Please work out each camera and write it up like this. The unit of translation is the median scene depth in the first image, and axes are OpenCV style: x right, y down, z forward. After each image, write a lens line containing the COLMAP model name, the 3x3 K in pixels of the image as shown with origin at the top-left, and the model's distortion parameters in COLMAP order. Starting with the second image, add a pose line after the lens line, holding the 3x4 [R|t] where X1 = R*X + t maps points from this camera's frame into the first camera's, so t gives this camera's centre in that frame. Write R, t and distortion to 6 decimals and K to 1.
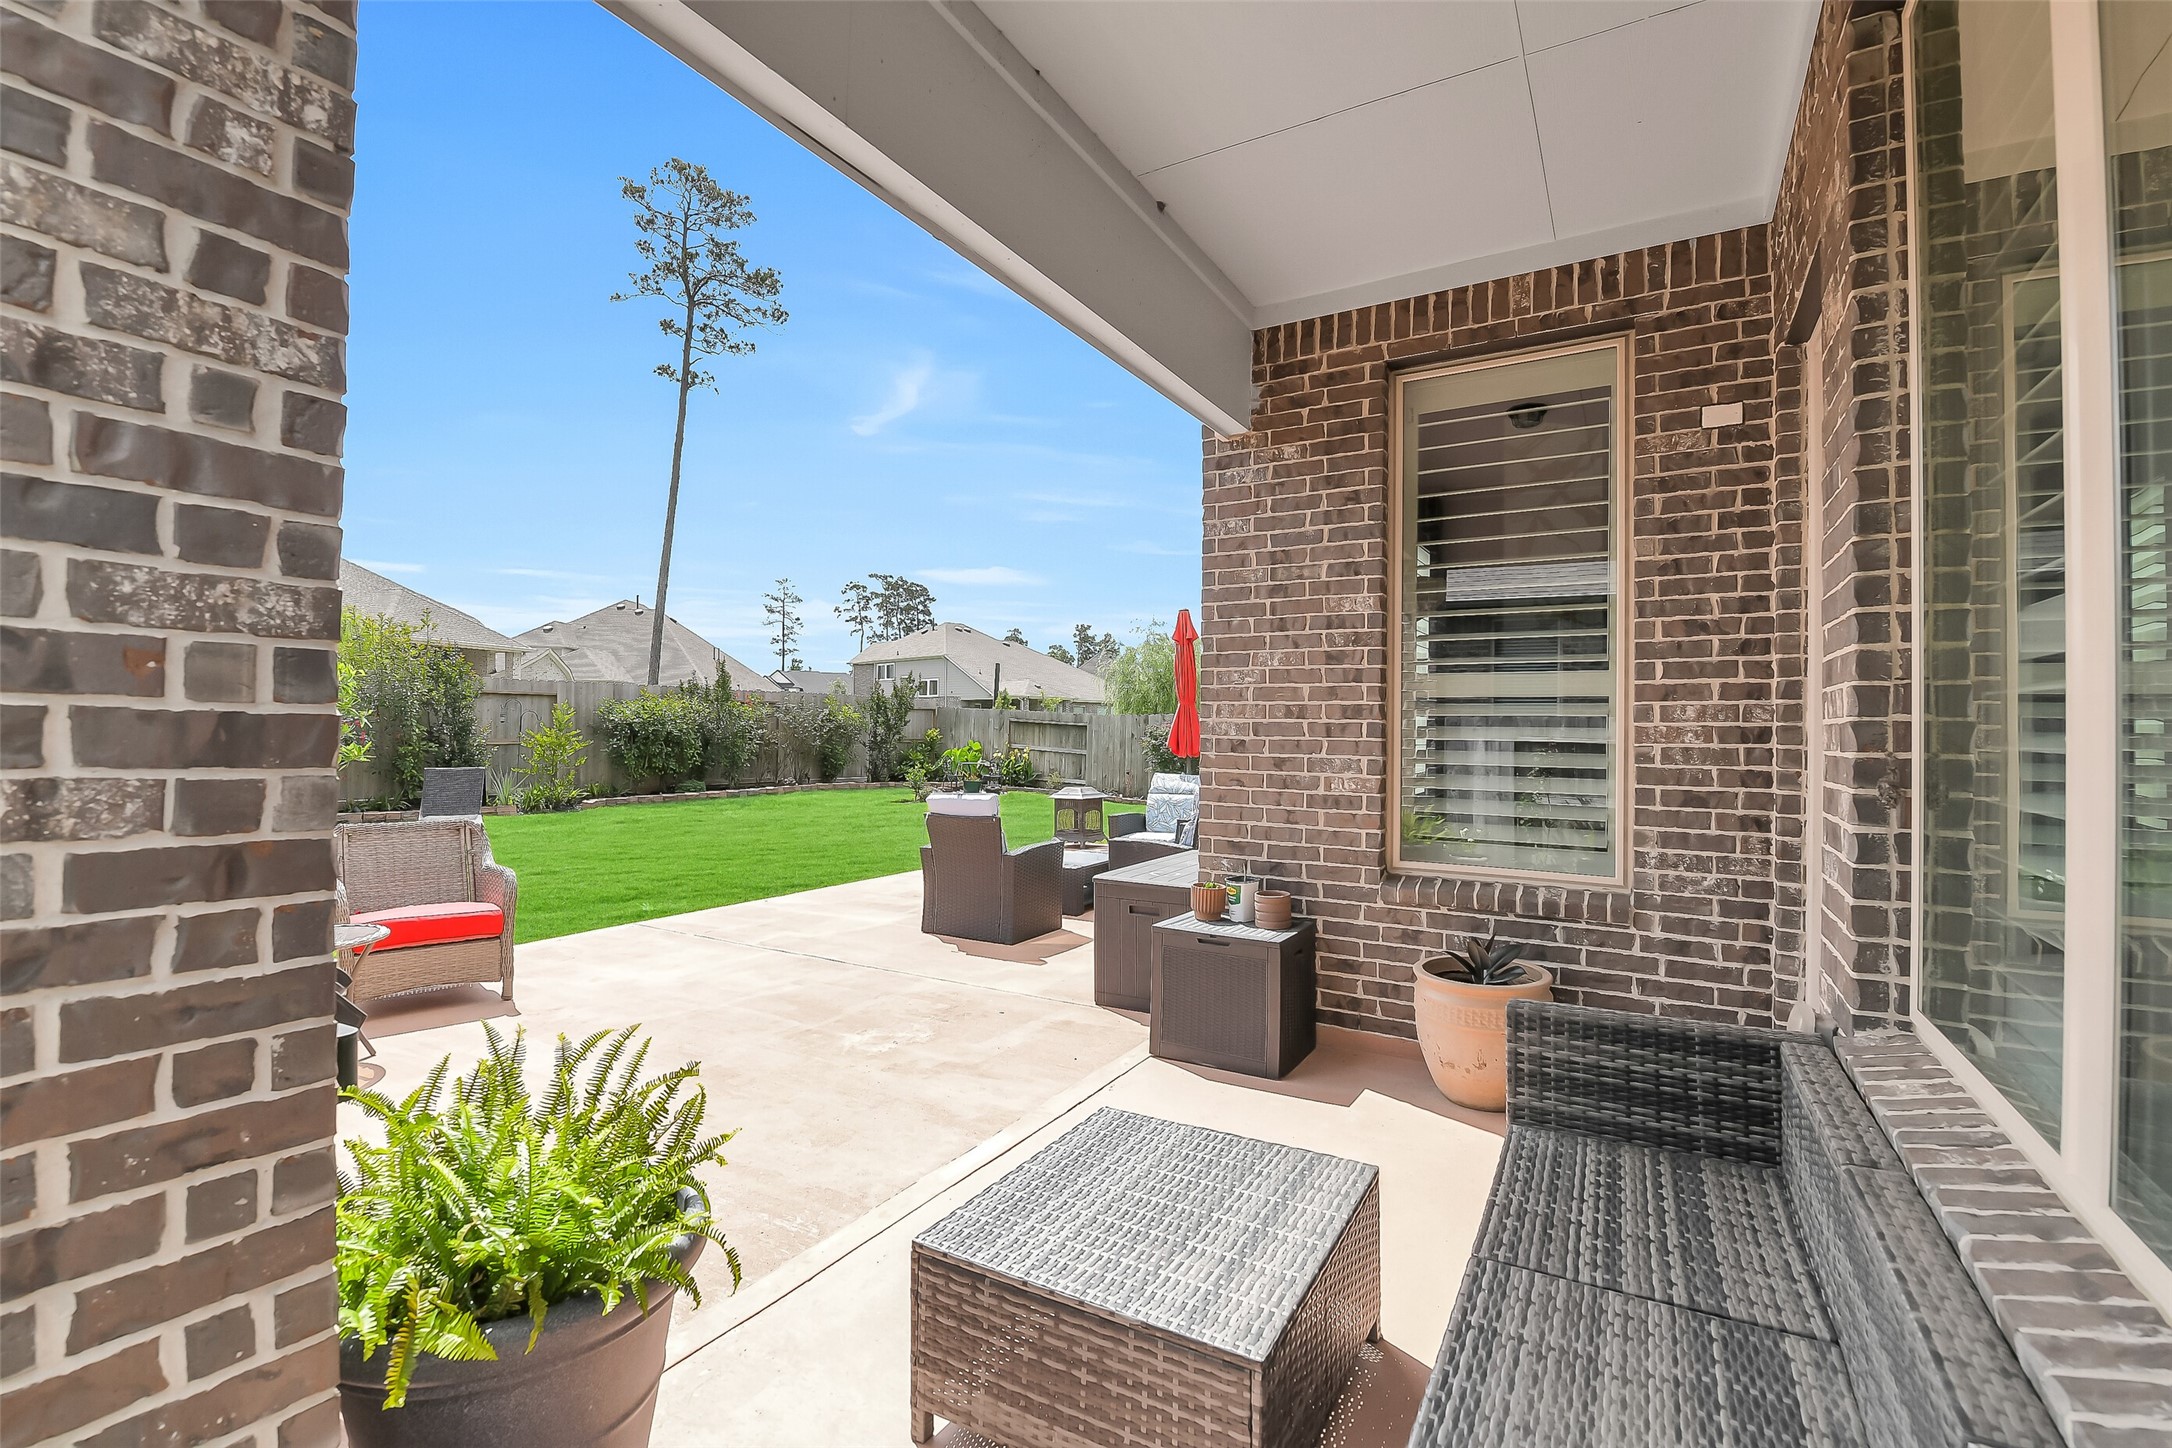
lens RADIAL K [[943.5, 0, 1078.9], [0, 943.5, 719.2], [0, 0, 1]] dist [-0.001879, -0.002785]
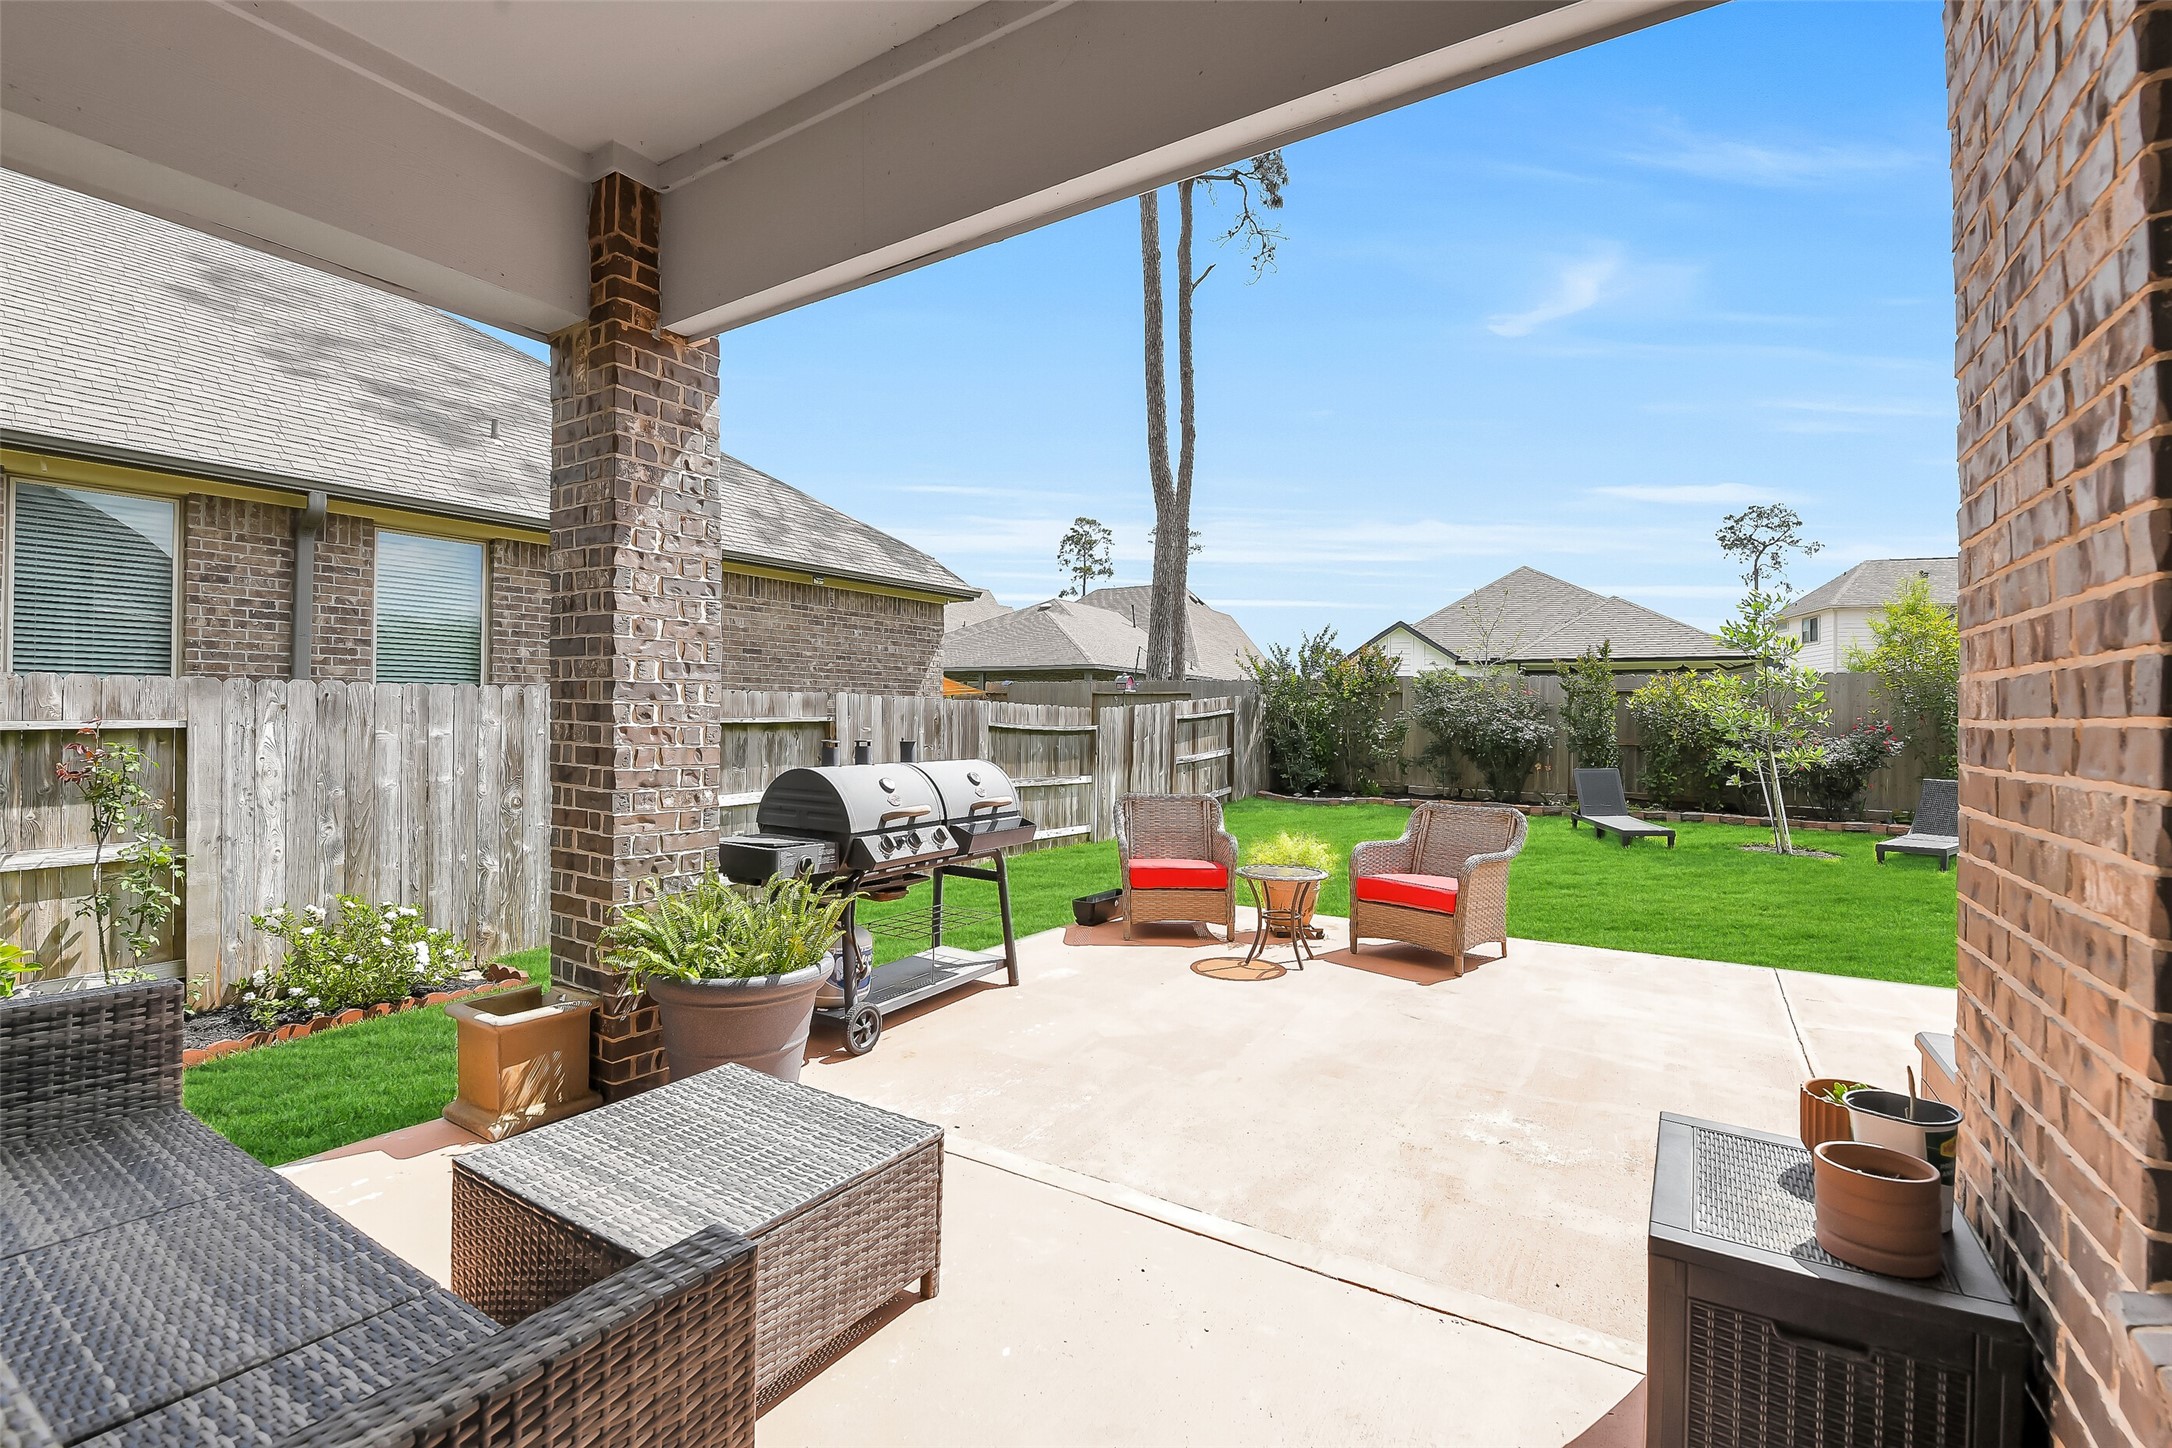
lens RADIAL K [[943.5, 0, 1096.5], [0, 943.5, 716.5], [0, 0, 1]] dist [-0.001879, -0.002785]
pose [[-0.010757, -0.009740, -0.999895, 0.600896], [-0.000997, 0.999952, -0.009730, 0.017465], [0.999942, 0.000892, -0.010766, 0.749483]]
